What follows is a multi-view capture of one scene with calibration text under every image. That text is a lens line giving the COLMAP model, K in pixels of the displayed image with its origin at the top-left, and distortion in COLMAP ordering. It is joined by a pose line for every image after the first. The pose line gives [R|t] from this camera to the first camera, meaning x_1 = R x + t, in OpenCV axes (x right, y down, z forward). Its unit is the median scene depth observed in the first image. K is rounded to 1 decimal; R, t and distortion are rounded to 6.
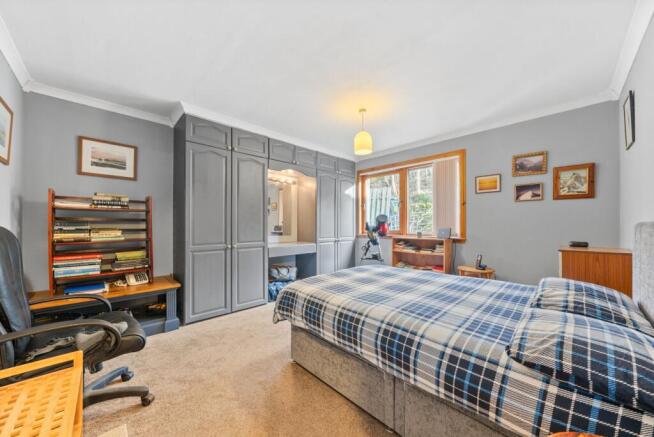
lens RADIAL K [[230.3, 0, 326.5], [0, 230.3, 220.1], [0, 0, 1]] dist [0.000062, 0.000089]
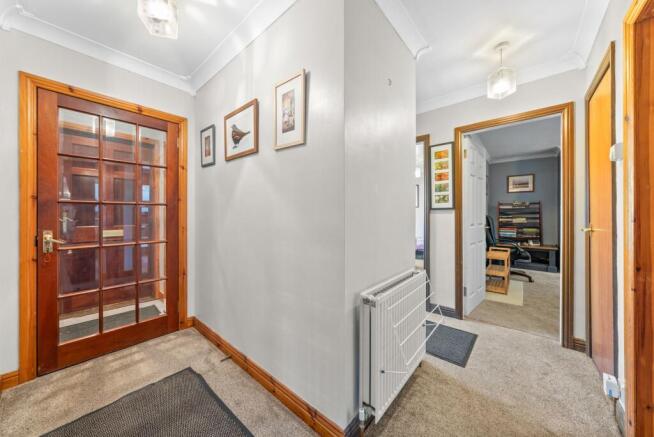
lens RADIAL K [[230.3, 0, 326.5], [0, 230.3, 214.2], [0, 0, 1]] dist [0.000062, 0.000089]
pose [[0.086063, 0.000080, -0.996290, 1.019446], [0.014217, 0.999898, 0.001309, -0.016883], [0.996188, -0.014277, 0.086053, -0.963007]]
